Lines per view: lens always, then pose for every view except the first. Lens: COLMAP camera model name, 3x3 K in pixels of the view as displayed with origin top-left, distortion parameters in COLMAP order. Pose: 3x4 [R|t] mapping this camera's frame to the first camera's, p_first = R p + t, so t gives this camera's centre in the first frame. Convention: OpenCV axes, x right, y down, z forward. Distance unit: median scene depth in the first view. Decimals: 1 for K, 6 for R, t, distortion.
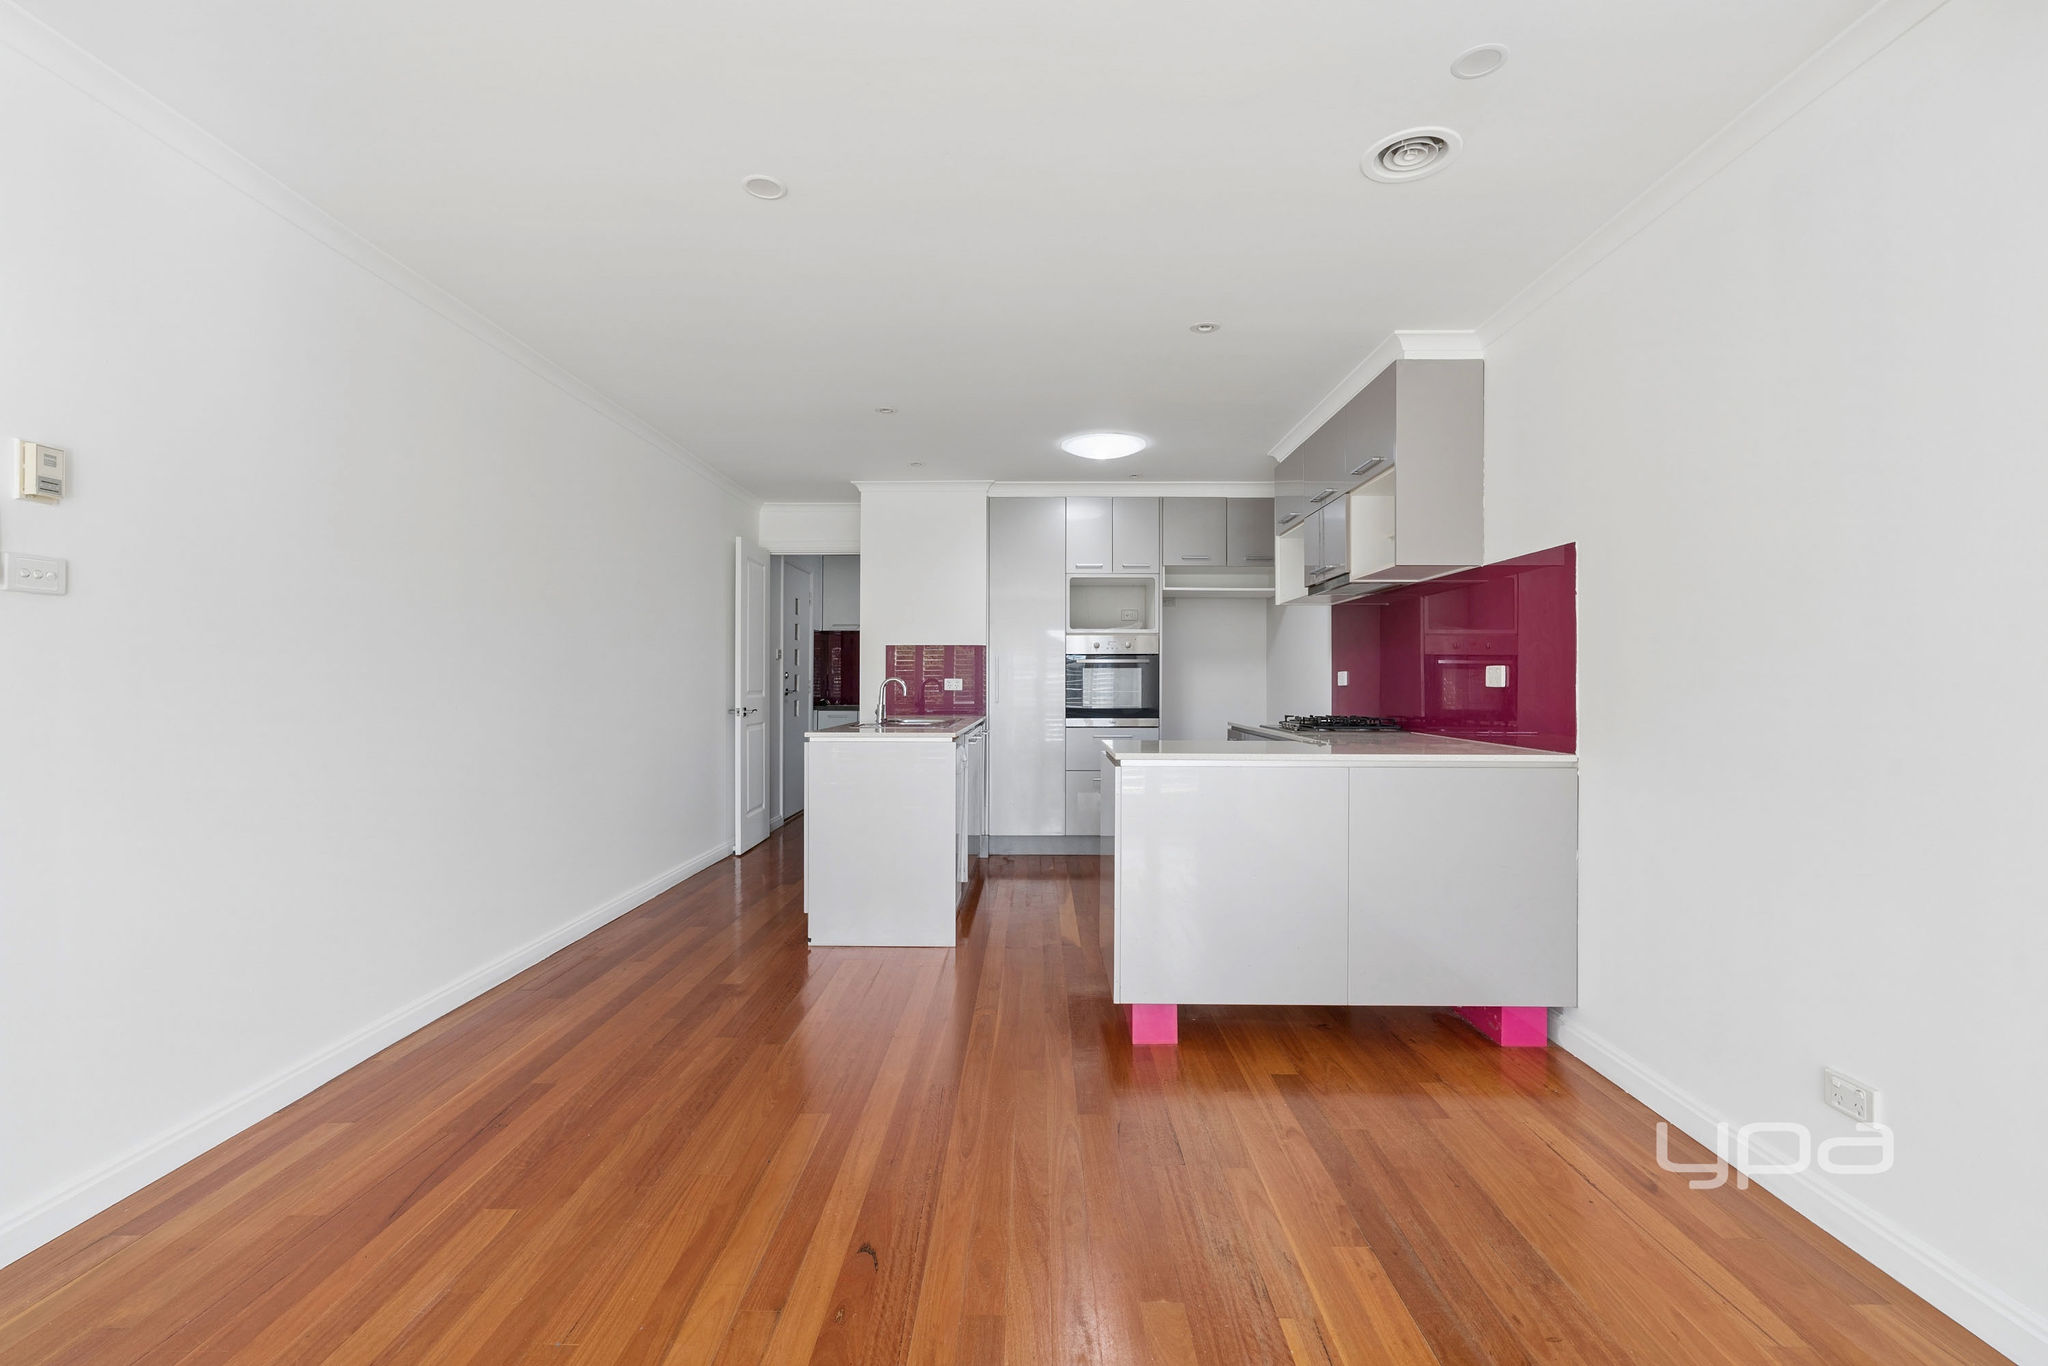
lens RADIAL K [[931.1, 0, 1018.1], [0, 931.1, 680.5], [0, 0, 1]] dist [0.000344, -0.000136]
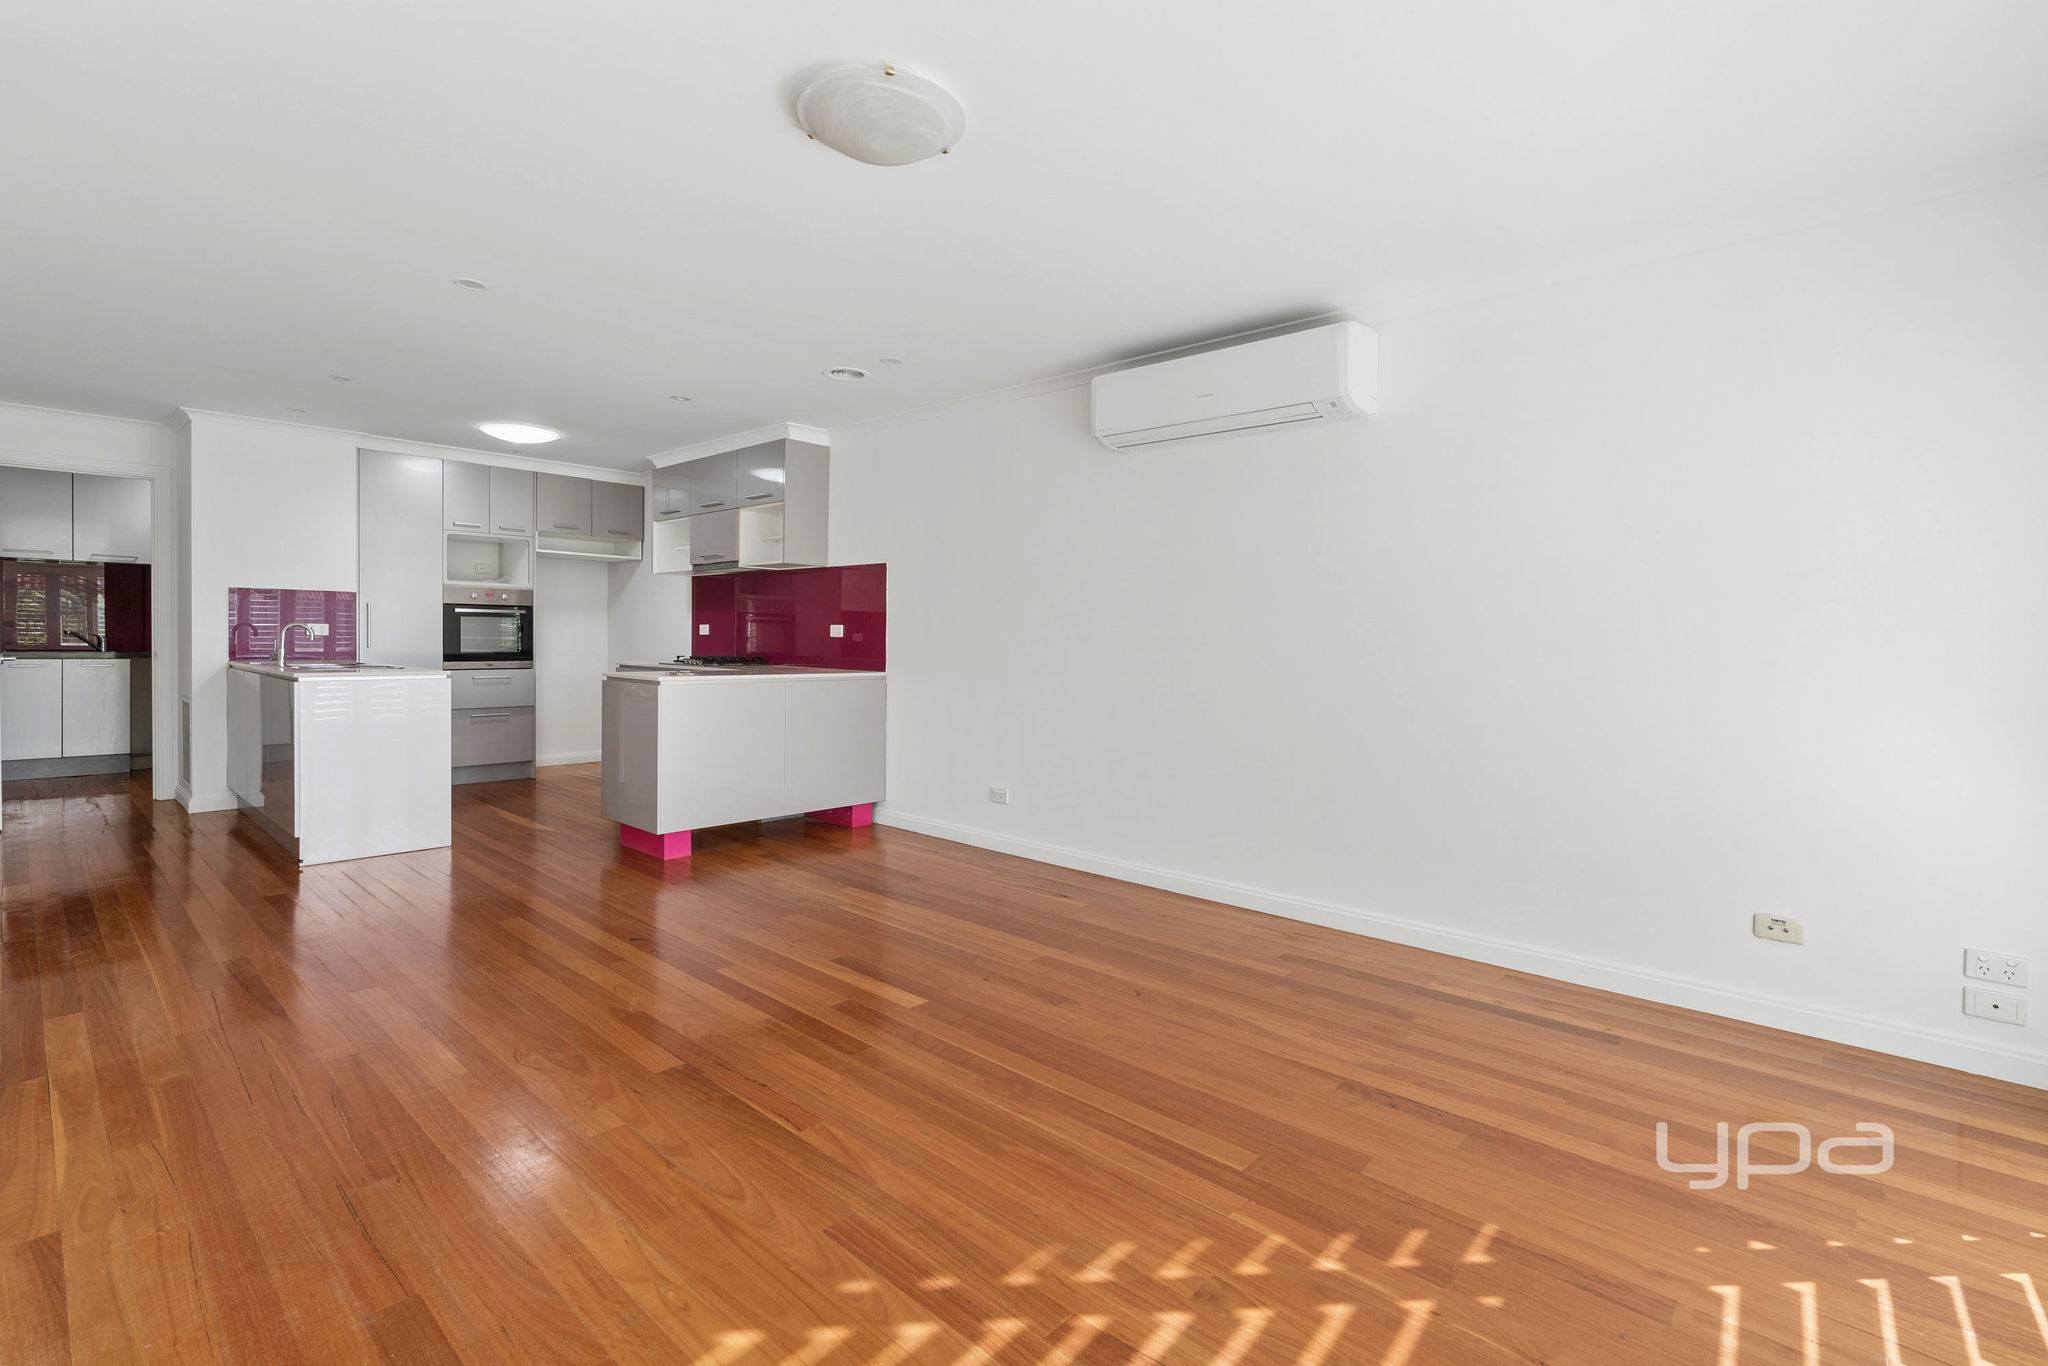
lens RADIAL K [[931.1, 0, 1024.7], [0, 931.1, 669.3], [0, 0, 1]] dist [0.000344, -0.000136]
pose [[0.663063, -0.019126, 0.748320, -0.478199], [-0.013907, 0.999186, 0.037860, -0.002764], [-0.748435, -0.035511, 0.662257, -0.367179]]
